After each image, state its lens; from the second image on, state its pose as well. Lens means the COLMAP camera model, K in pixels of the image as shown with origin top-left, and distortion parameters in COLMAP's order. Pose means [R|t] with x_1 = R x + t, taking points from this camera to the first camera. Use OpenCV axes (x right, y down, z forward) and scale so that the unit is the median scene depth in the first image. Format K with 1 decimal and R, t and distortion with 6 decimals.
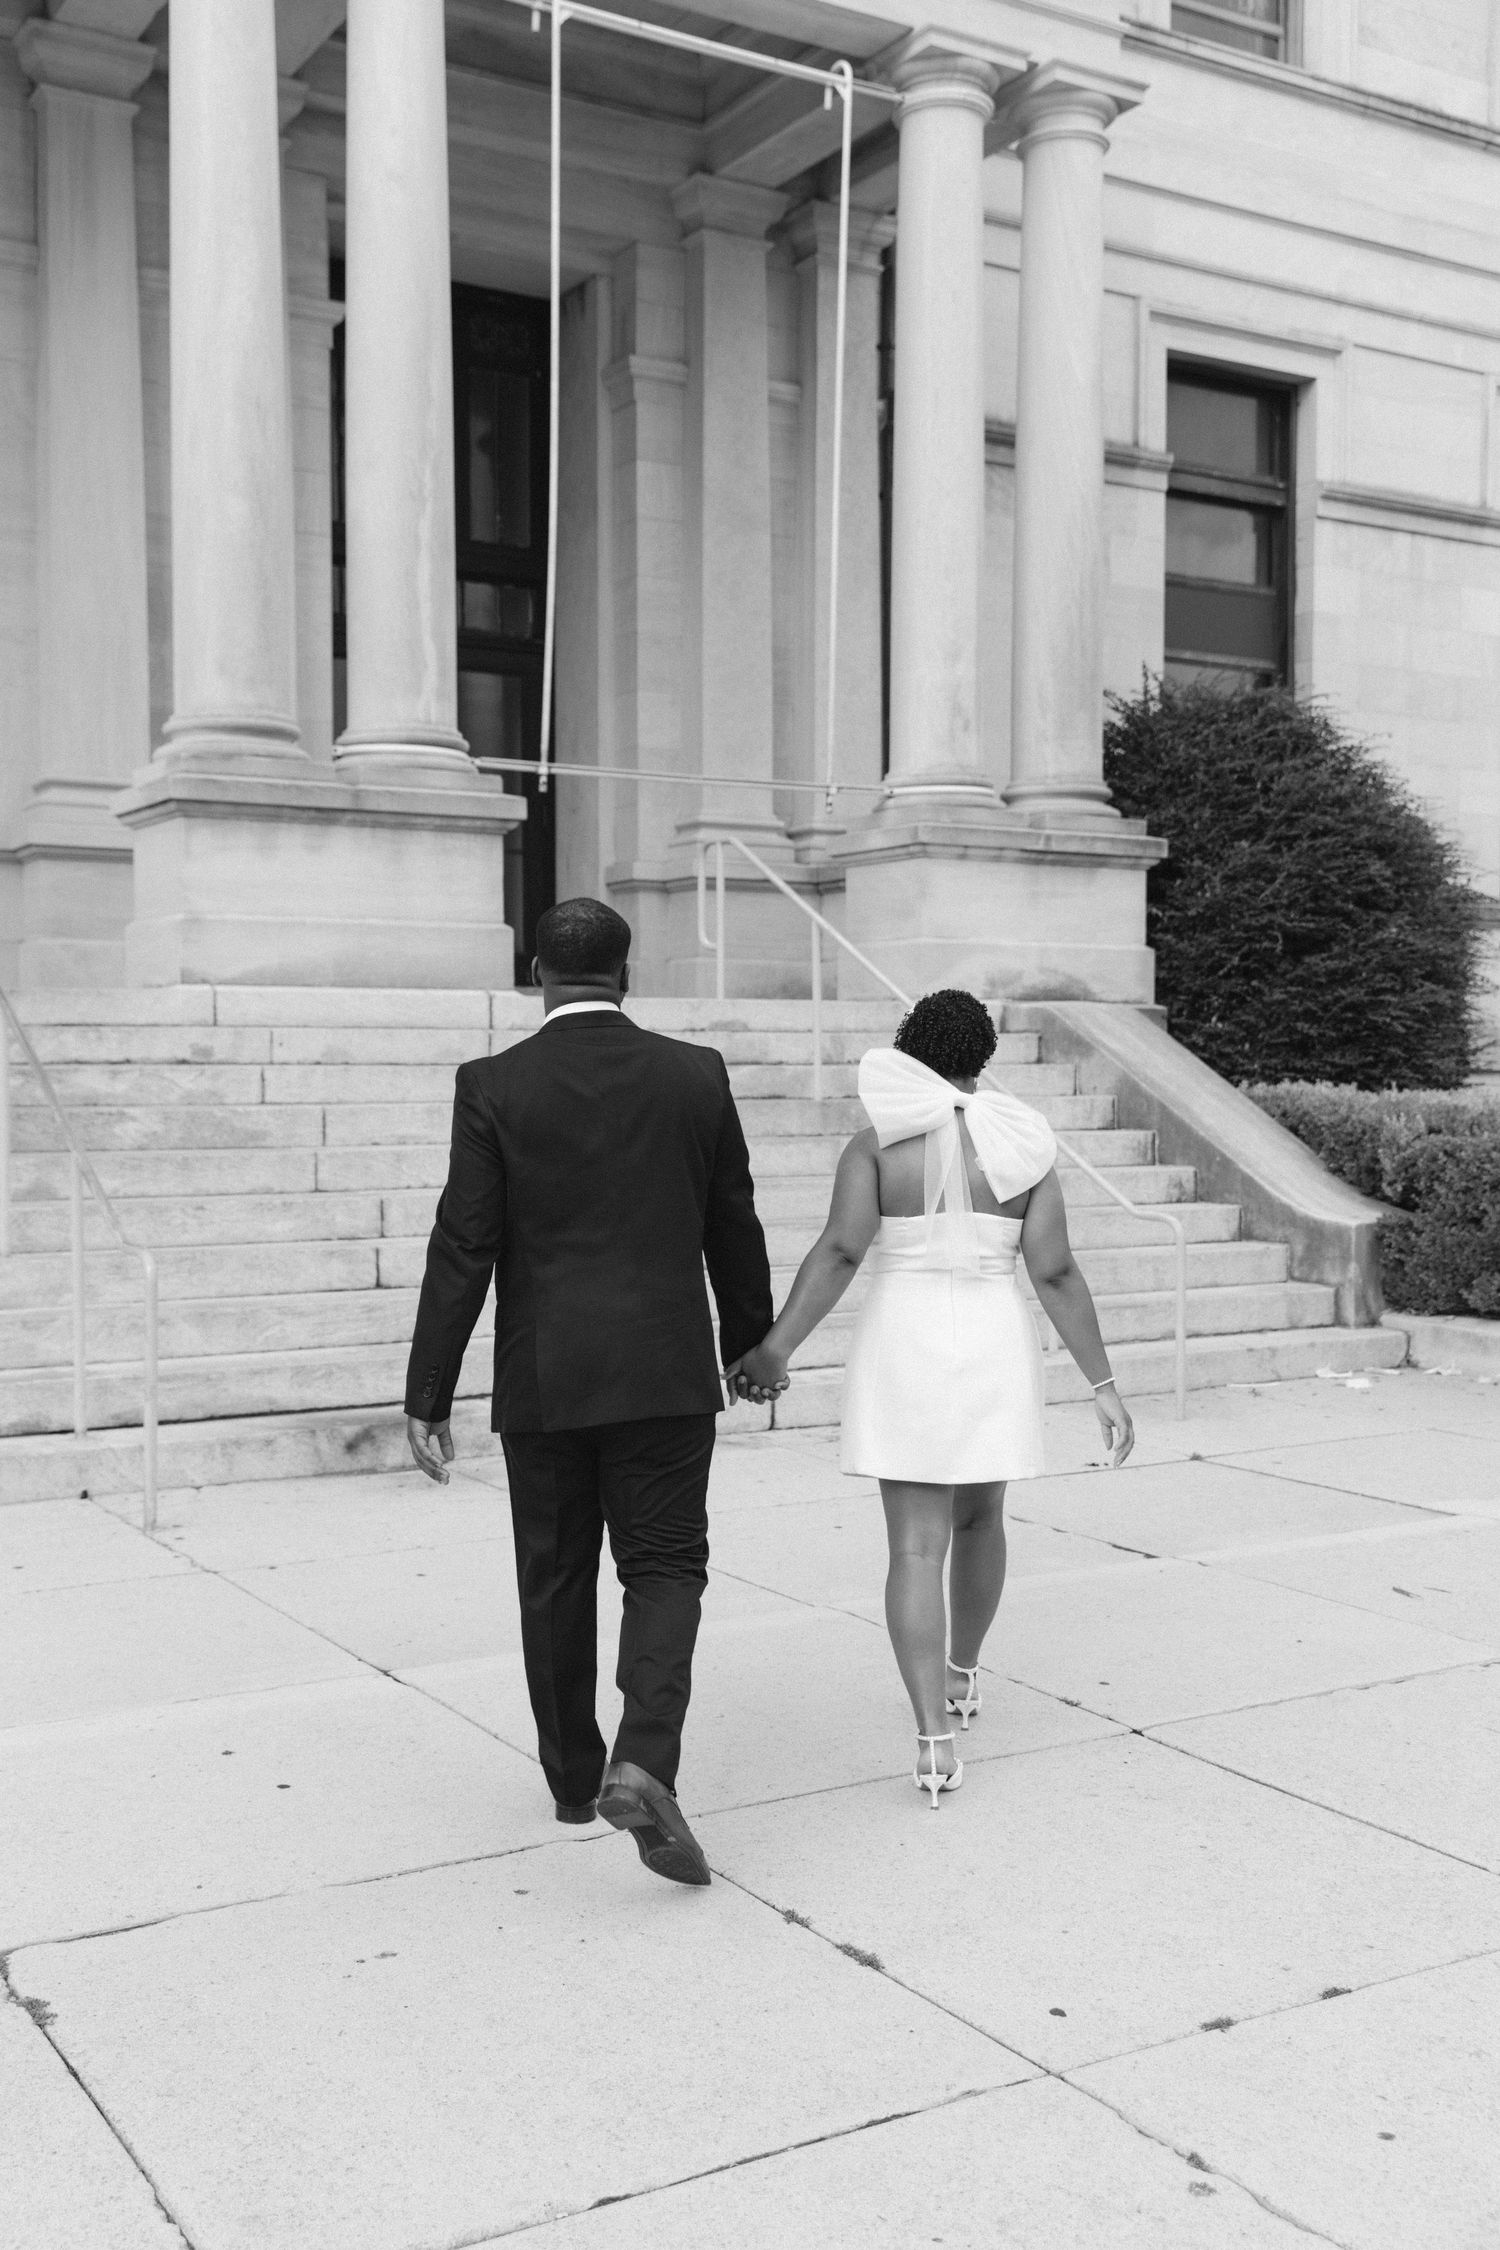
lens RADIAL K [[2312.8, 0, 690.9], [0, 2312.8, 1143.5], [0, 0, 1]] dist [0.032245, 0.000000]
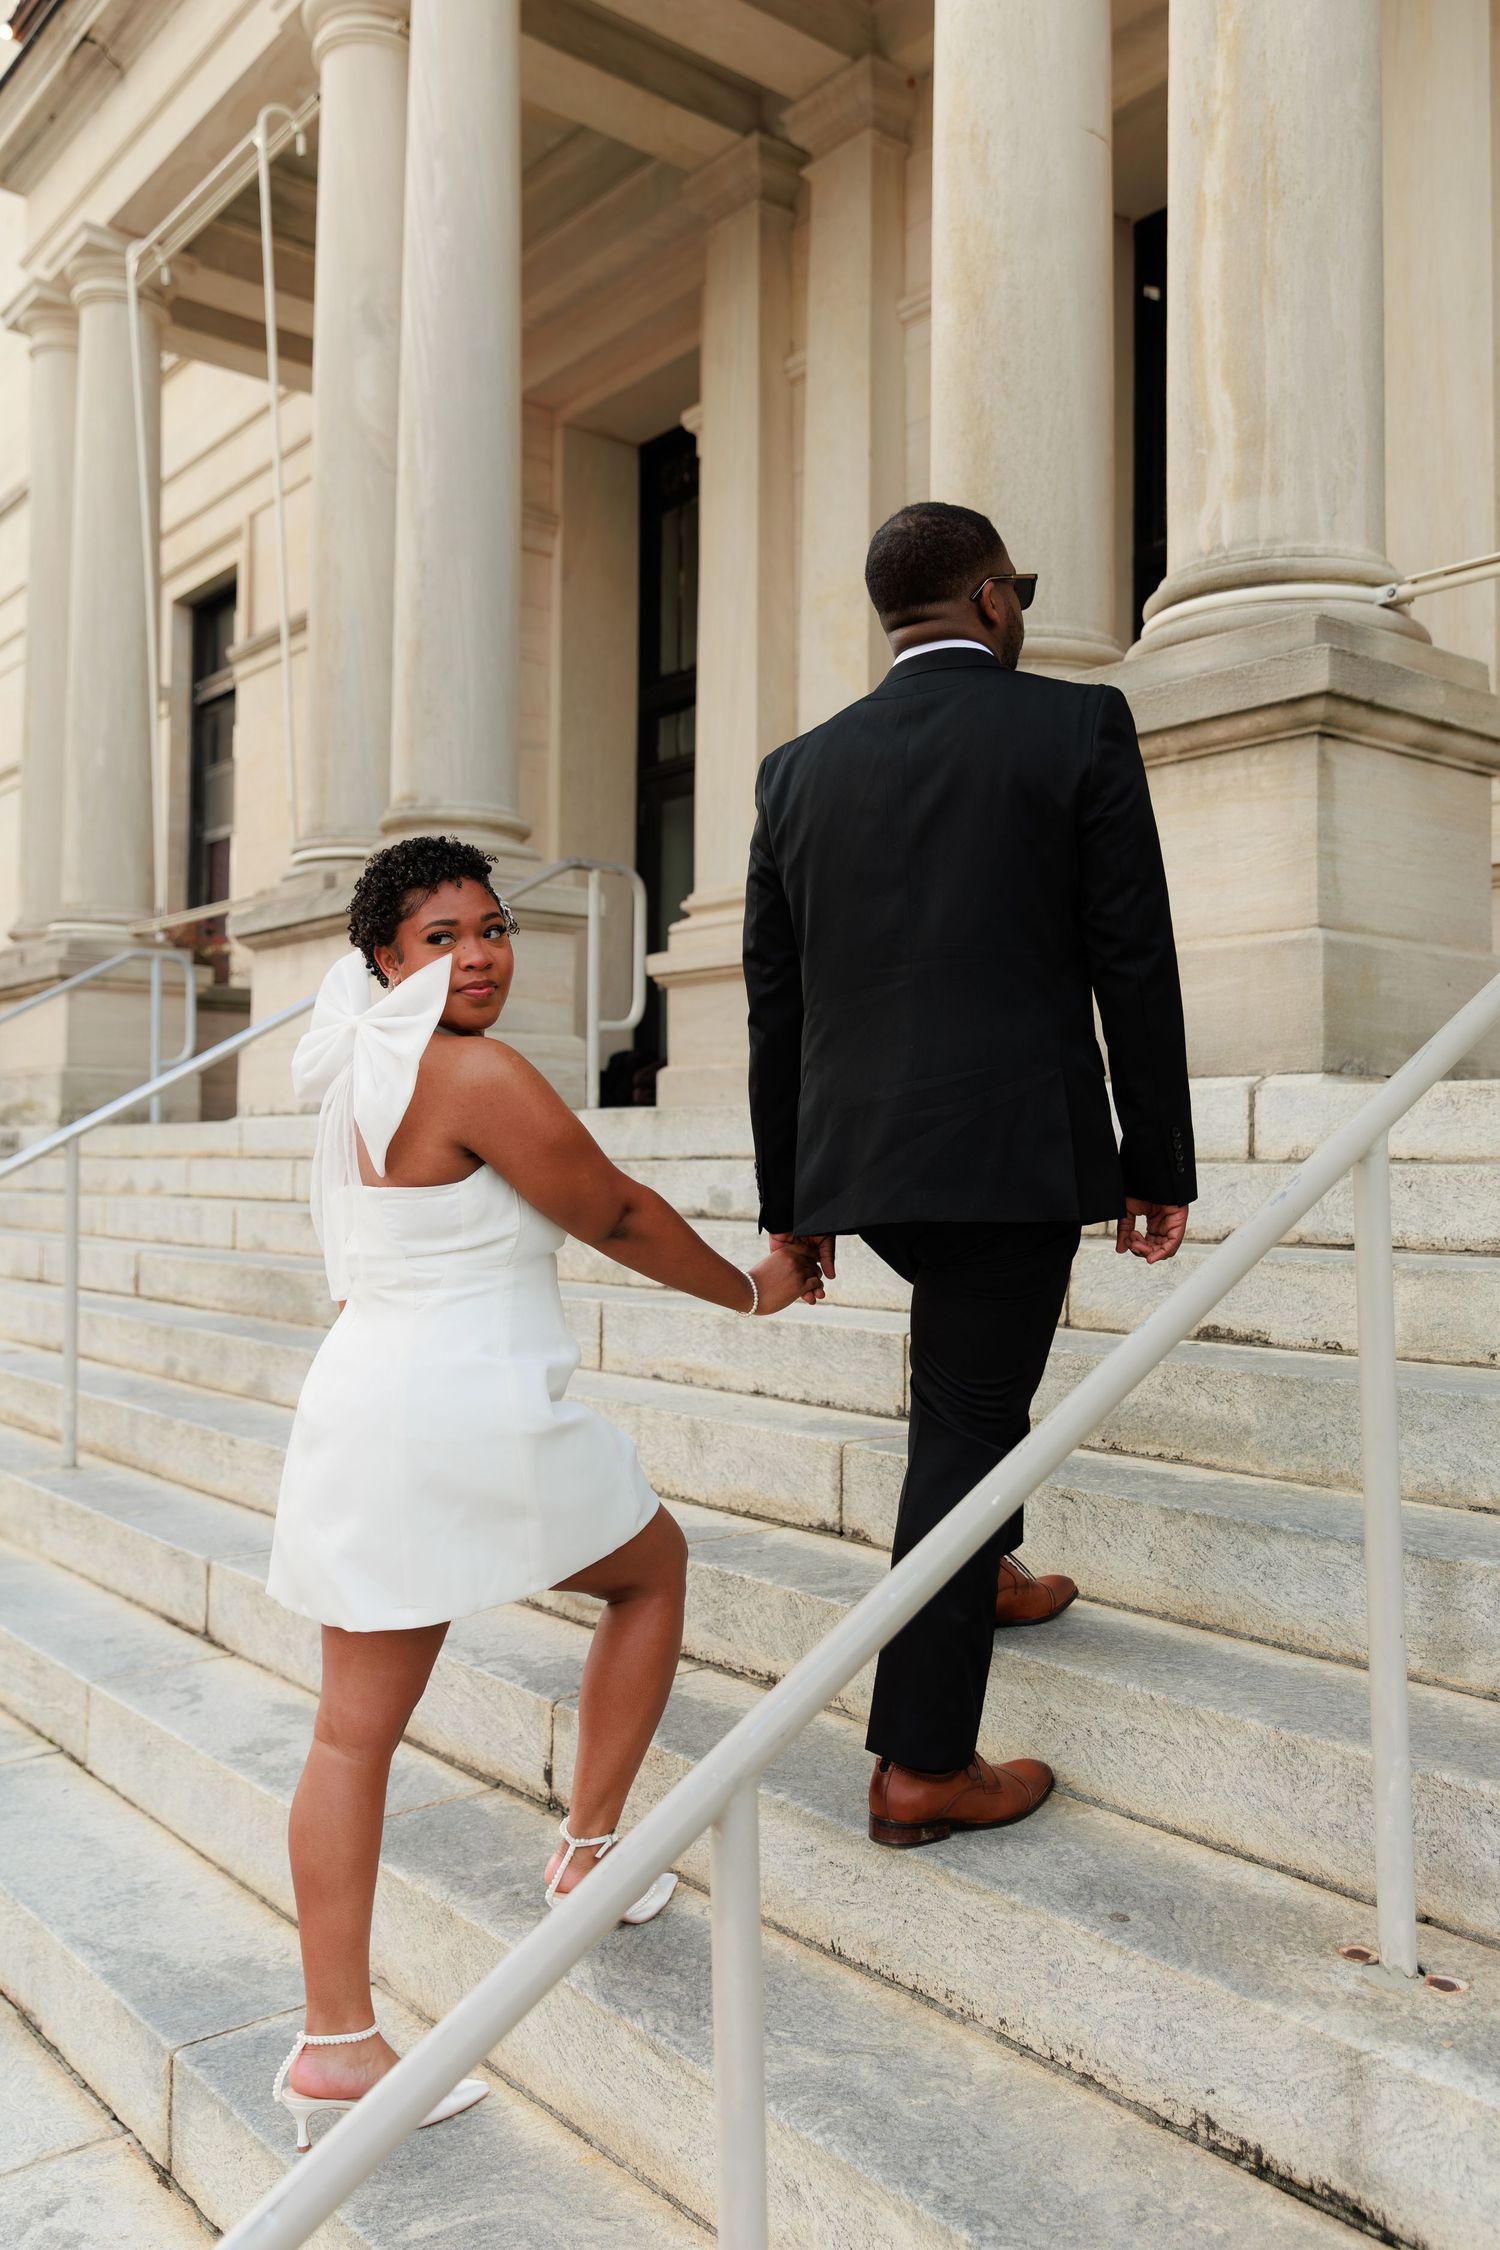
lens RADIAL K [[1842.6, 0, 771.4], [0, 1842.6, 1087.2], [0, 0, 1]] dist [0.022645, -0.006255]
pose [[0.147808, -0.039535, -0.988226, 0.230642], [-0.037049, 0.998278, -0.045478, -0.037886], [0.988322, 0.043334, 0.146089, 0.742207]]
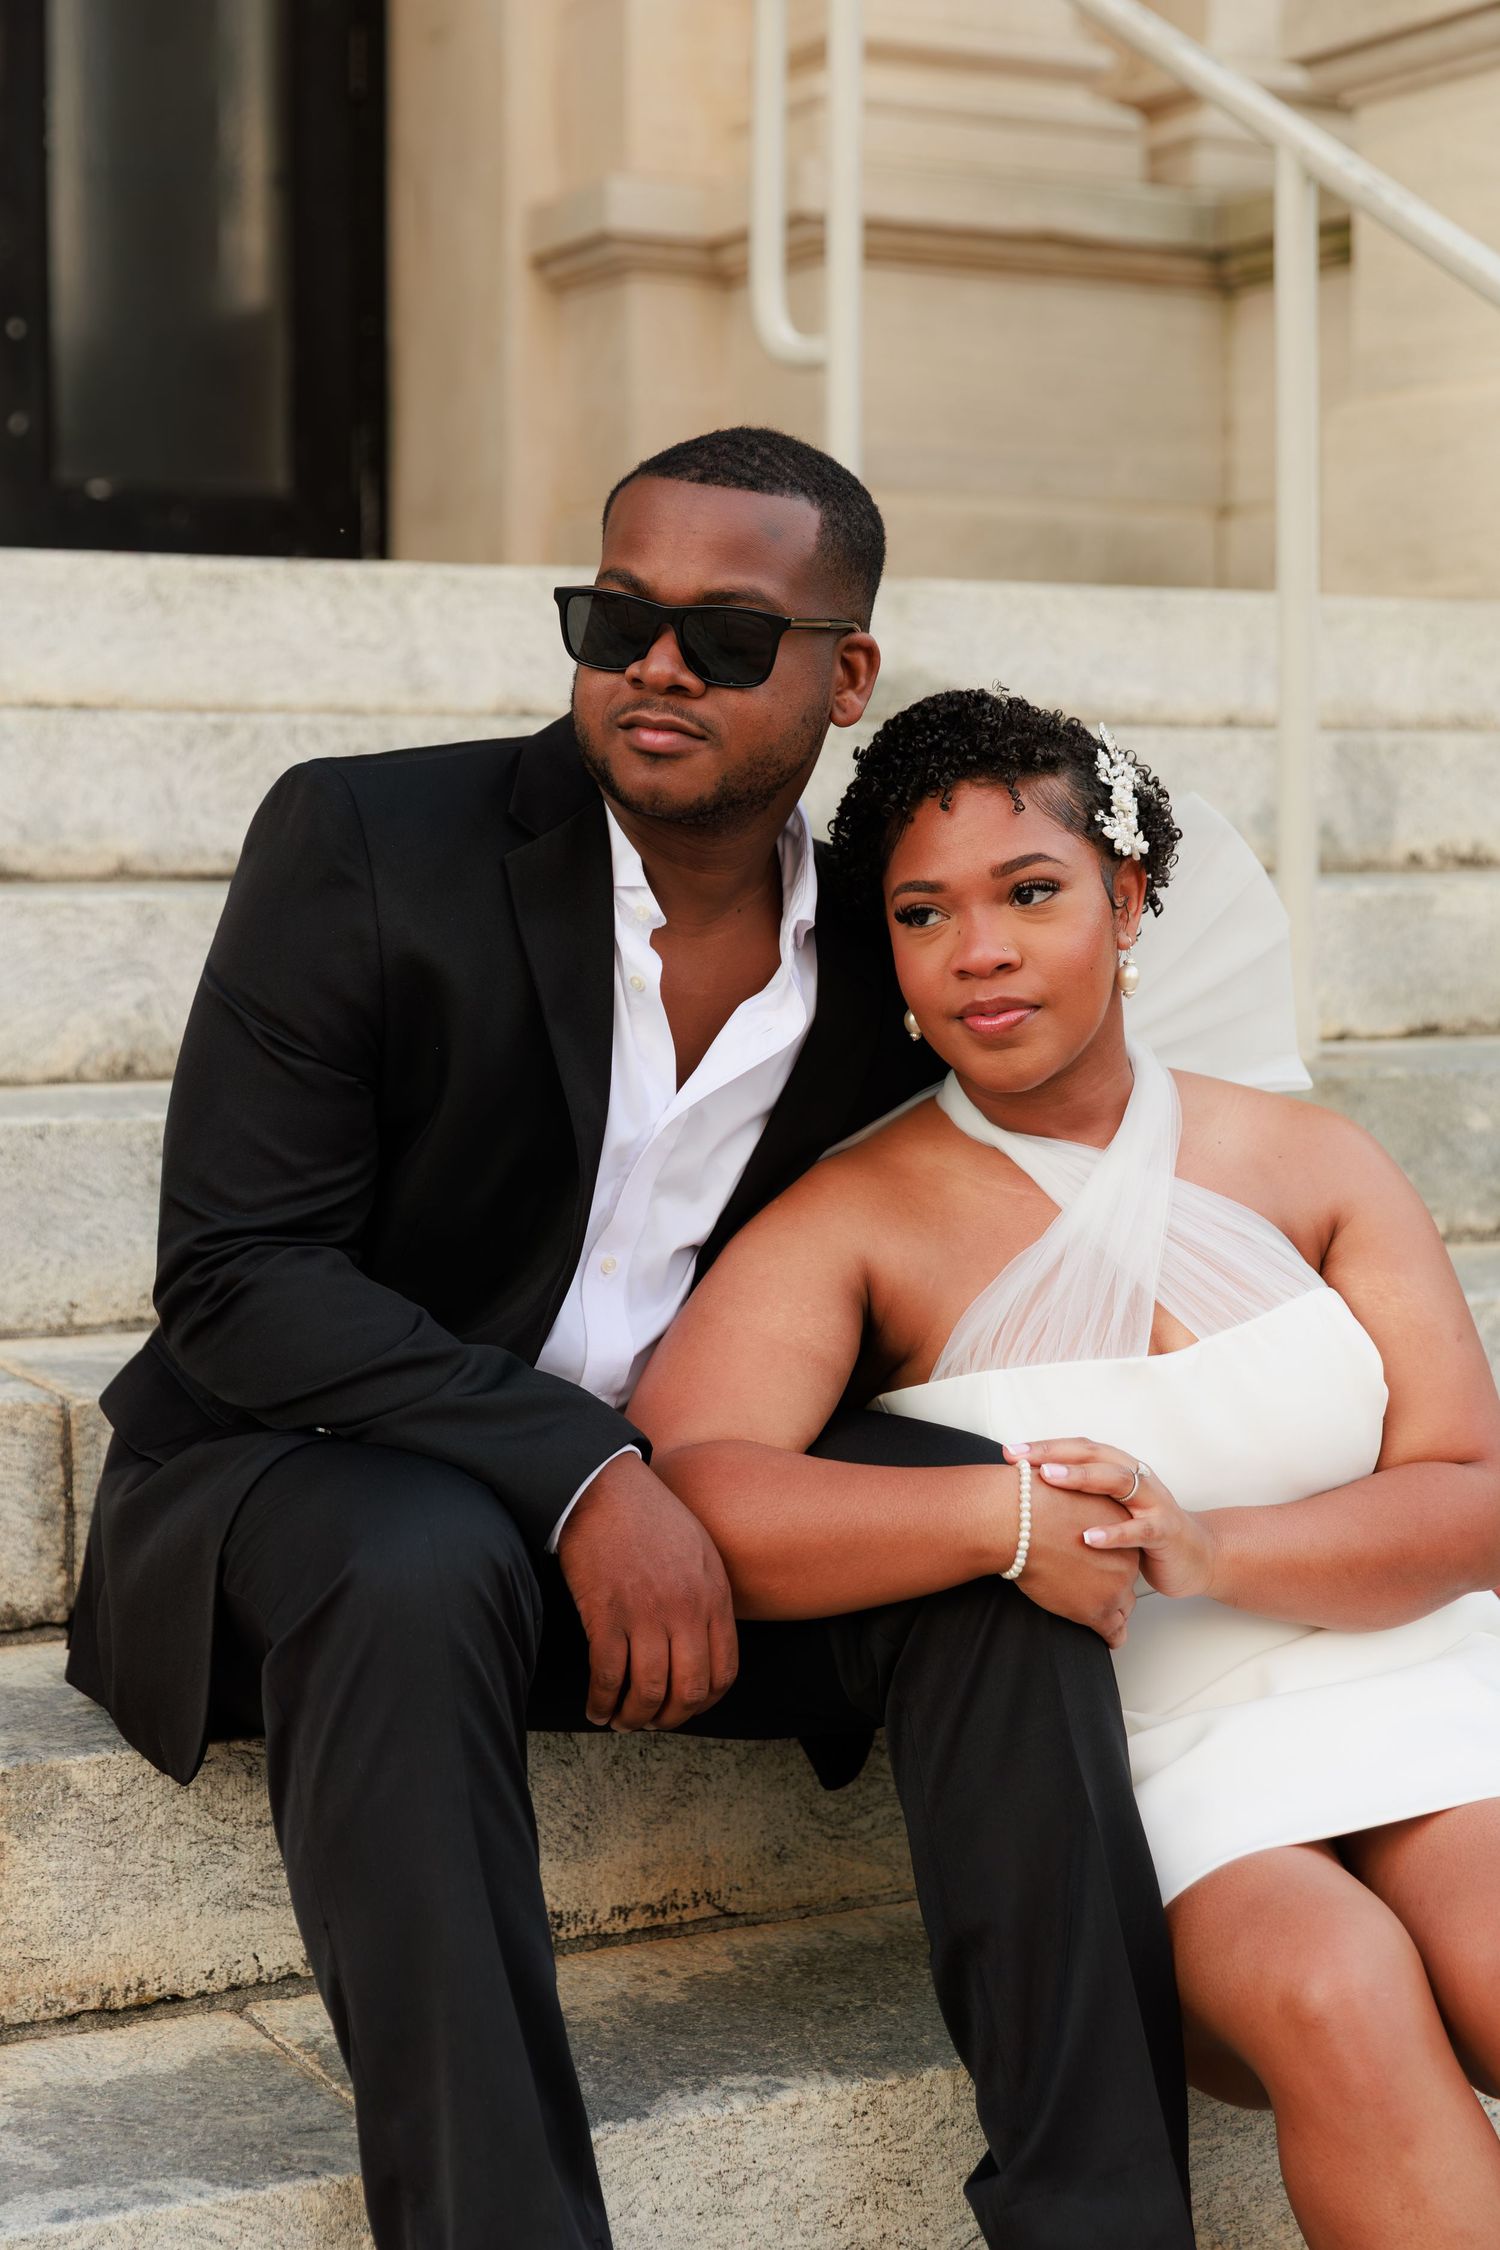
lens RADIAL K [[3624.7, 0, 698.9], [0, 3624.7, 1191.7], [0, 0, 1]] dist [0.008702, 0.000000]
pose [[0.998022, 0.008987, -0.062219, 0.019923], [-0.004721, 0.997648, 0.068379, -0.024972], [0.062687, -0.067950, 0.995717, 0.597445]]
